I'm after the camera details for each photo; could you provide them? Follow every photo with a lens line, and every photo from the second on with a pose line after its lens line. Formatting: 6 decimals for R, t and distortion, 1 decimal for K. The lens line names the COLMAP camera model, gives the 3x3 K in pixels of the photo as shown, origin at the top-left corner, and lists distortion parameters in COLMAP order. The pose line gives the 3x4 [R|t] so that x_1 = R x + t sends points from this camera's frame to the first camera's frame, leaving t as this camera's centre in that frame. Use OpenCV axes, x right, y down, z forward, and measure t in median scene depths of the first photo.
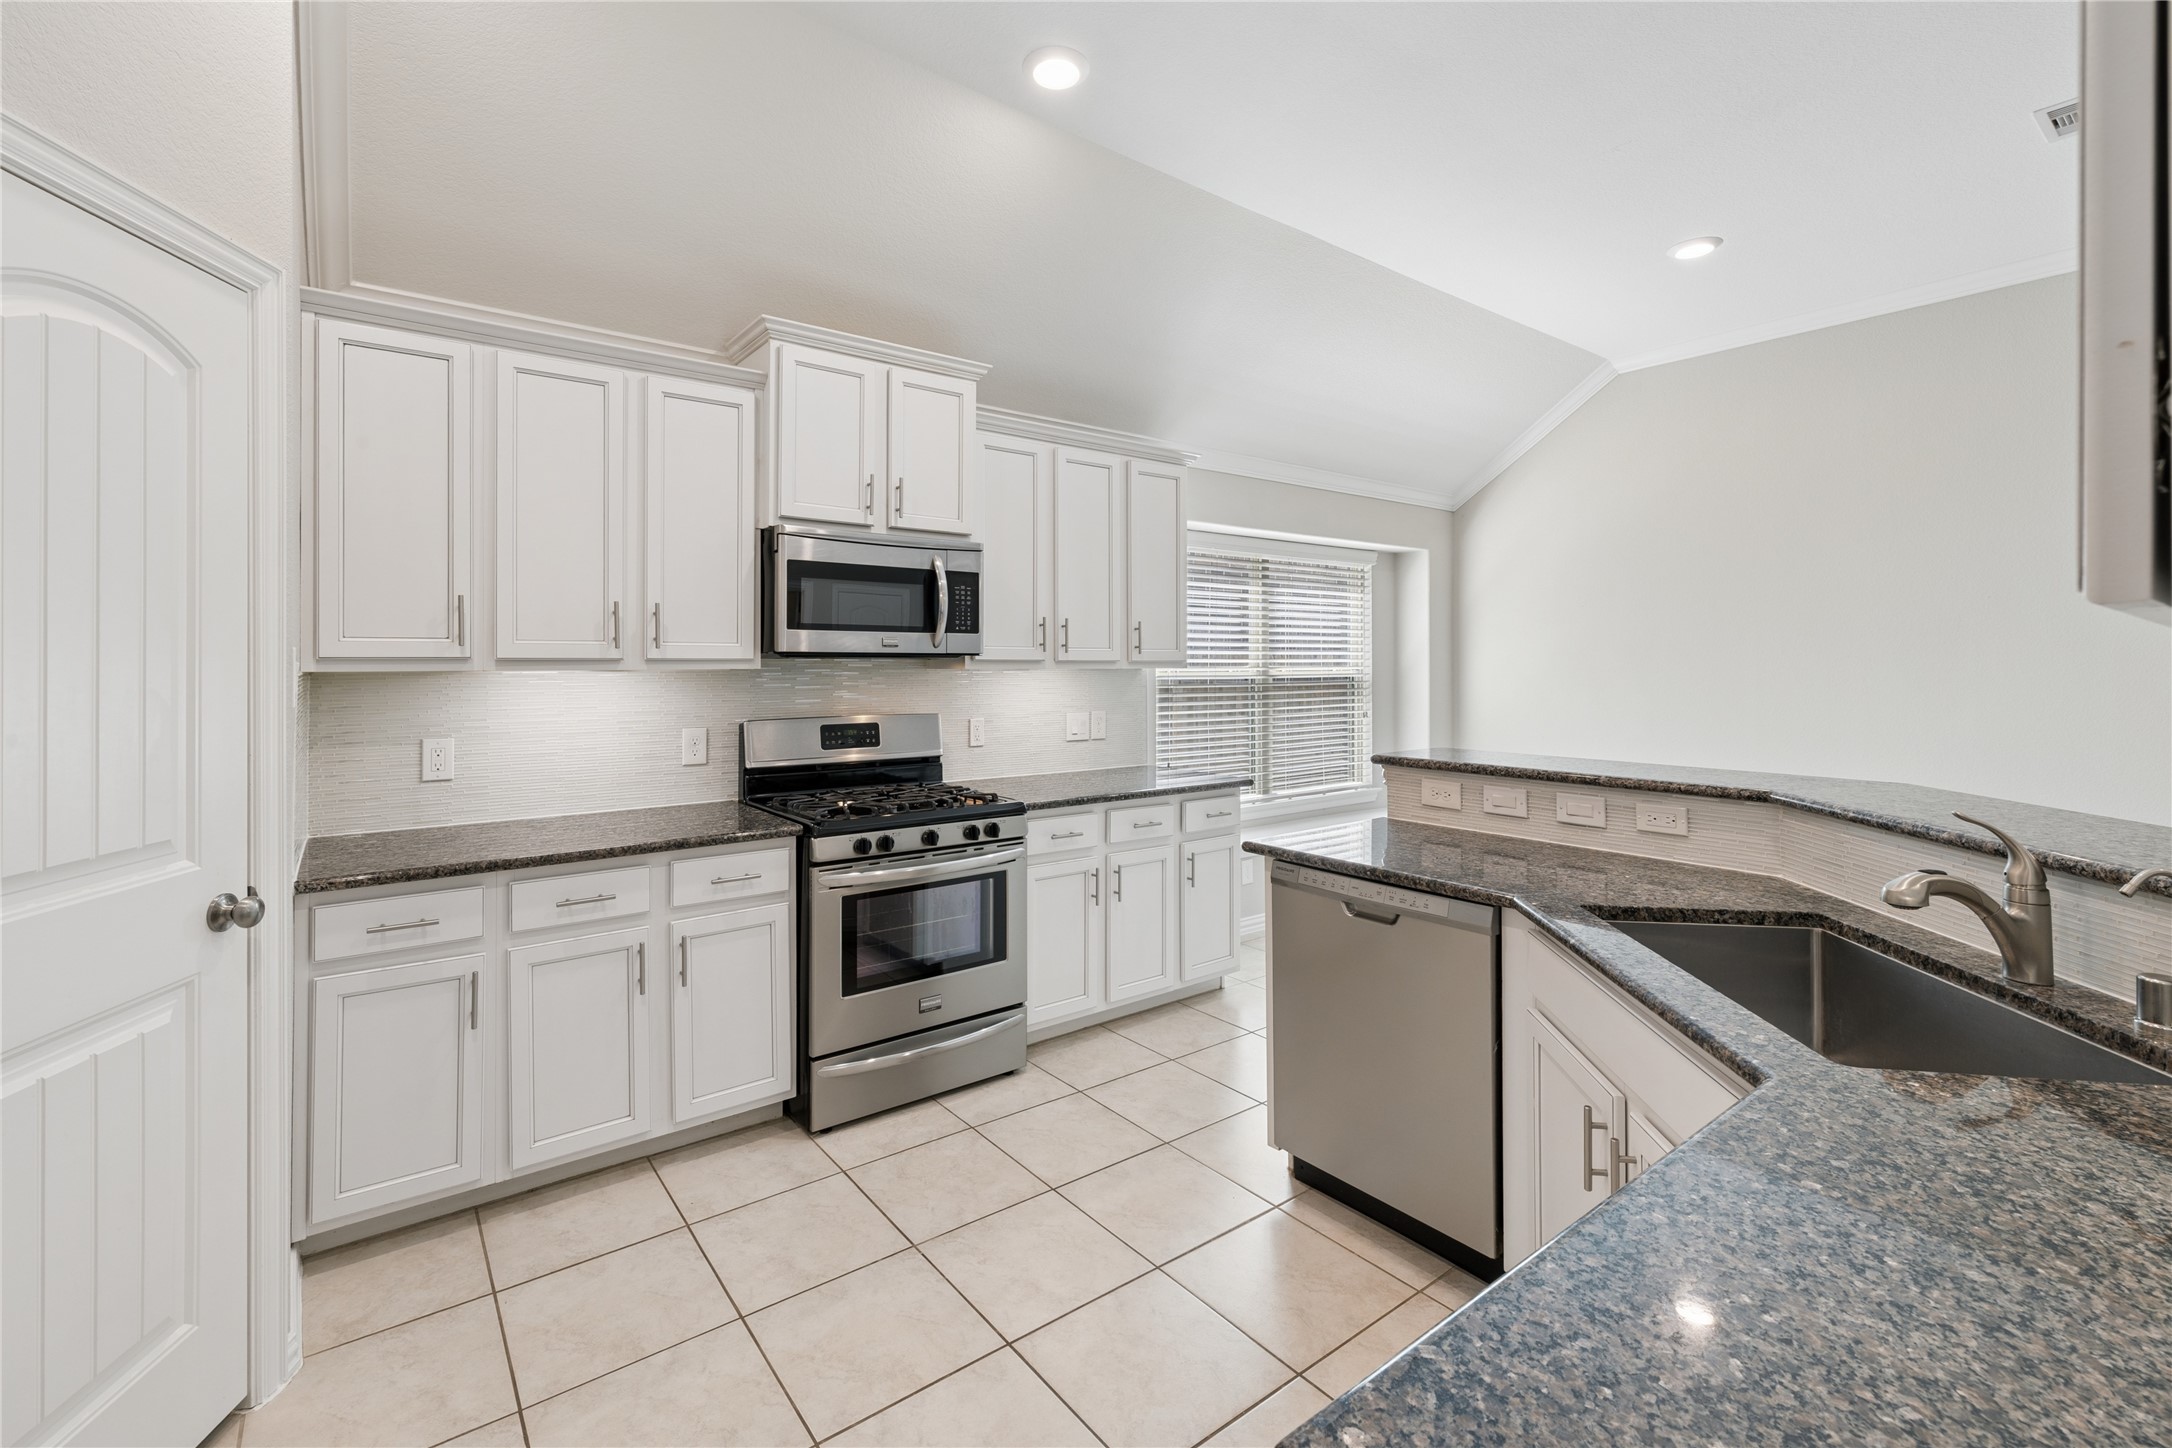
lens RADIAL K [[937.0, 0, 1077.7], [0, 937.0, 663.3], [0, 0, 1]] dist [0.001450, 0.000158]
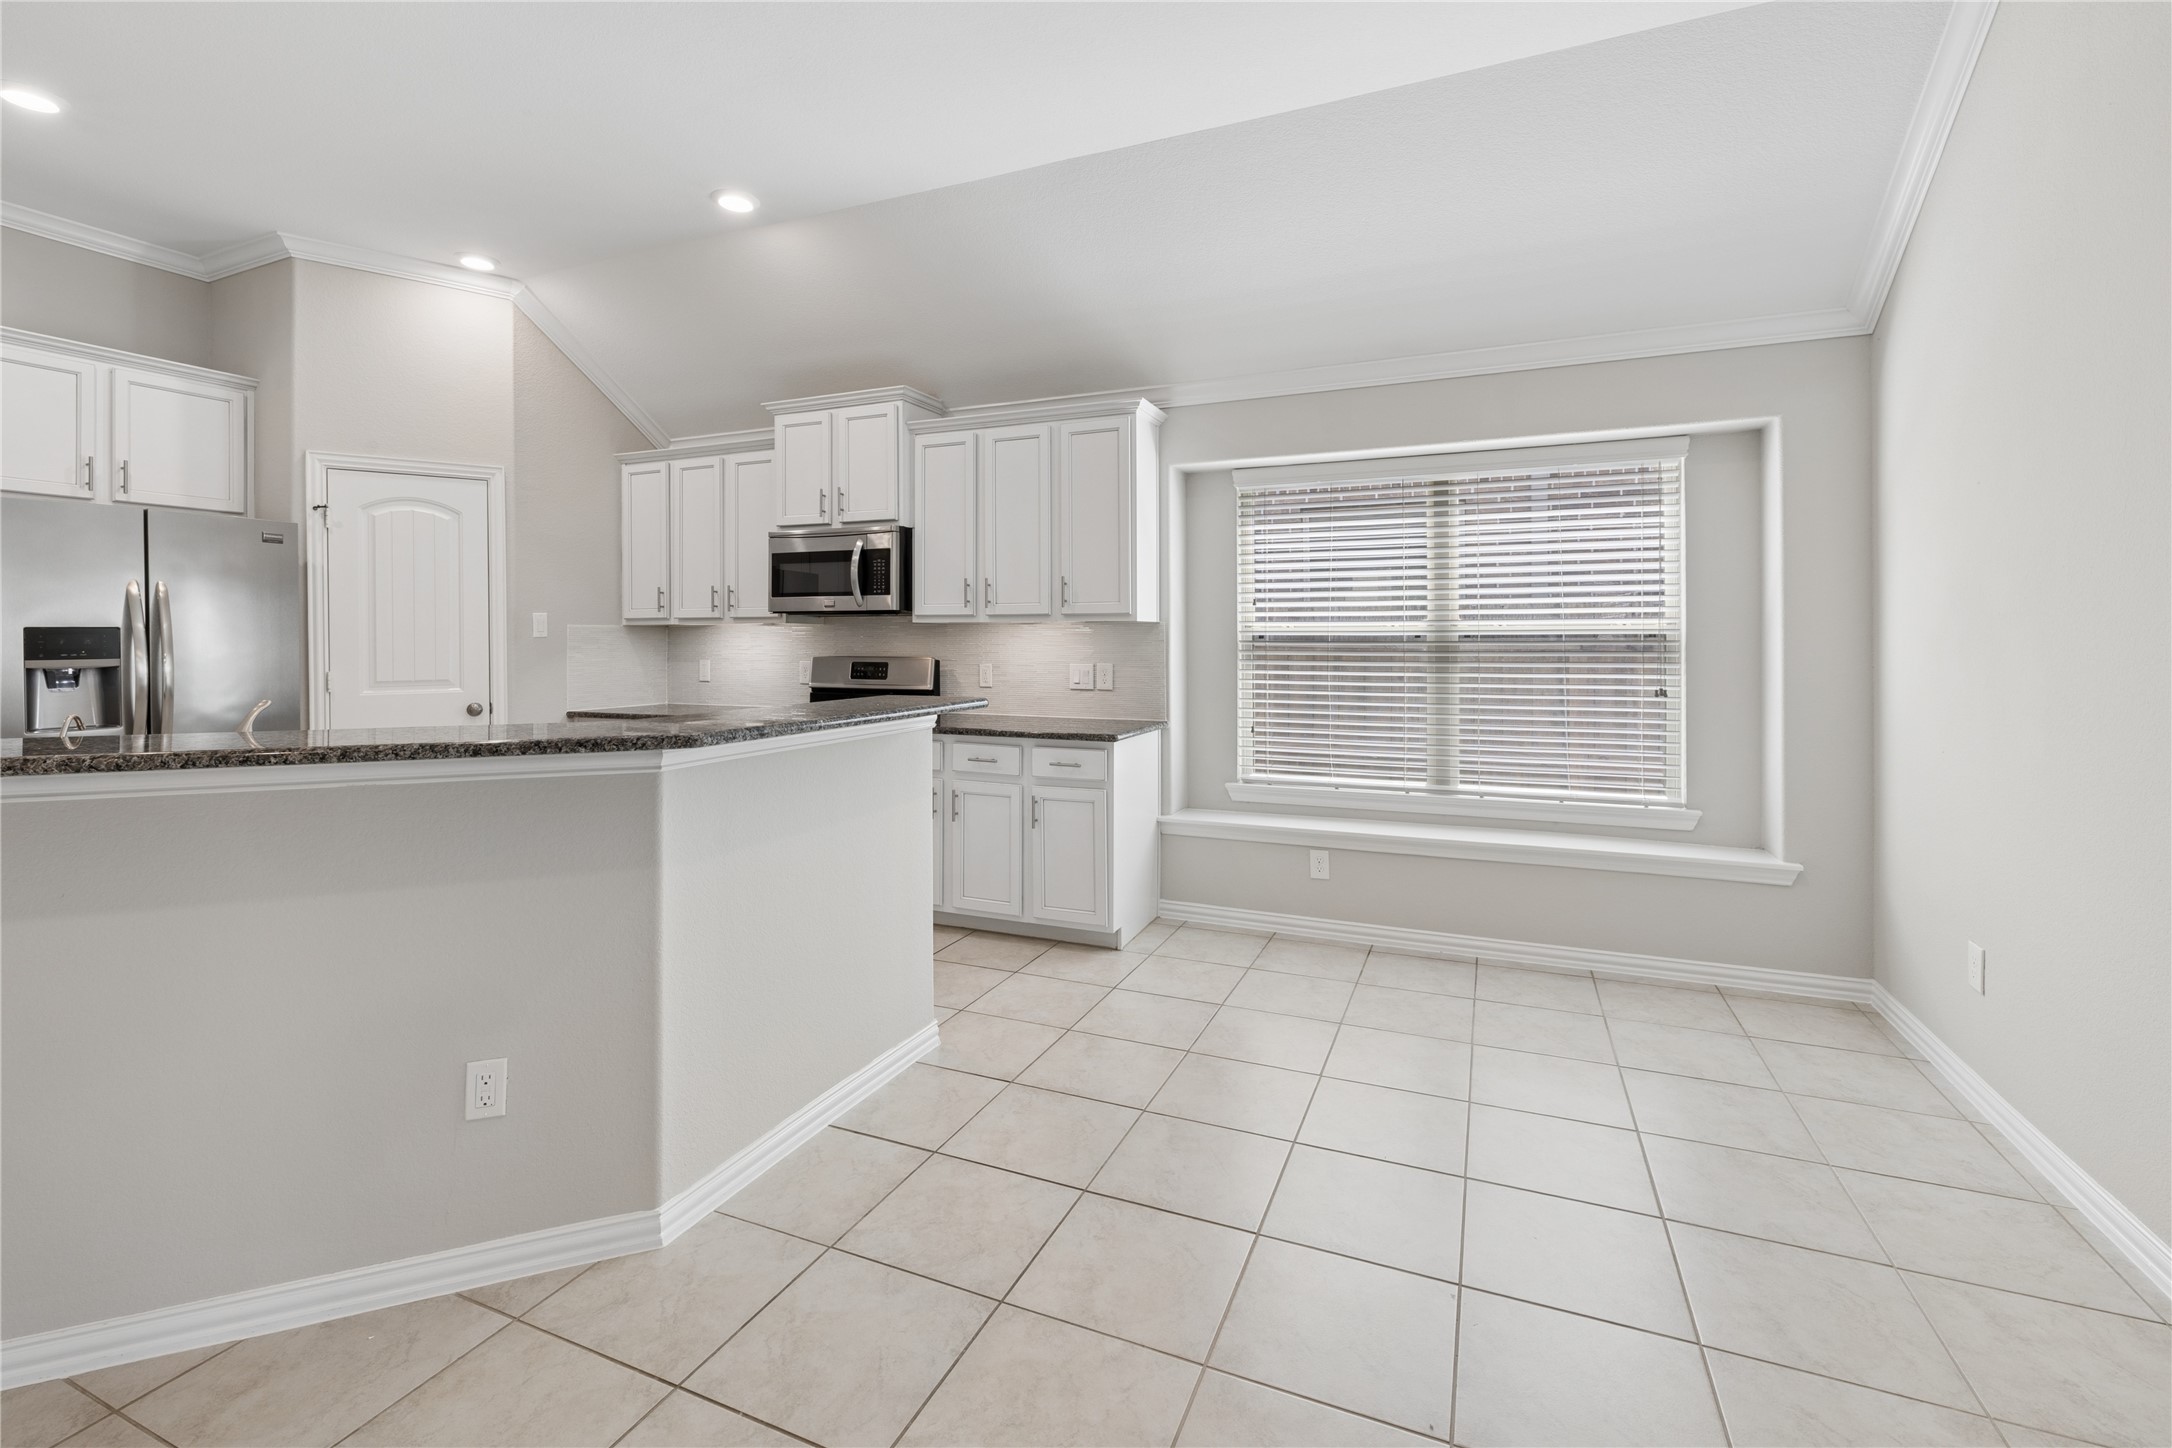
lens RADIAL K [[940.6, 0, 1093.6], [0, 940.6, 640.3], [0, 0, 1]] dist [0.000231, -0.000002]
pose [[0.498155, 0.006795, -0.867061, 1.145990], [0.002733, 0.999952, 0.009406, 0.019803], [0.867083, -0.007056, 0.498113, 0.576165]]
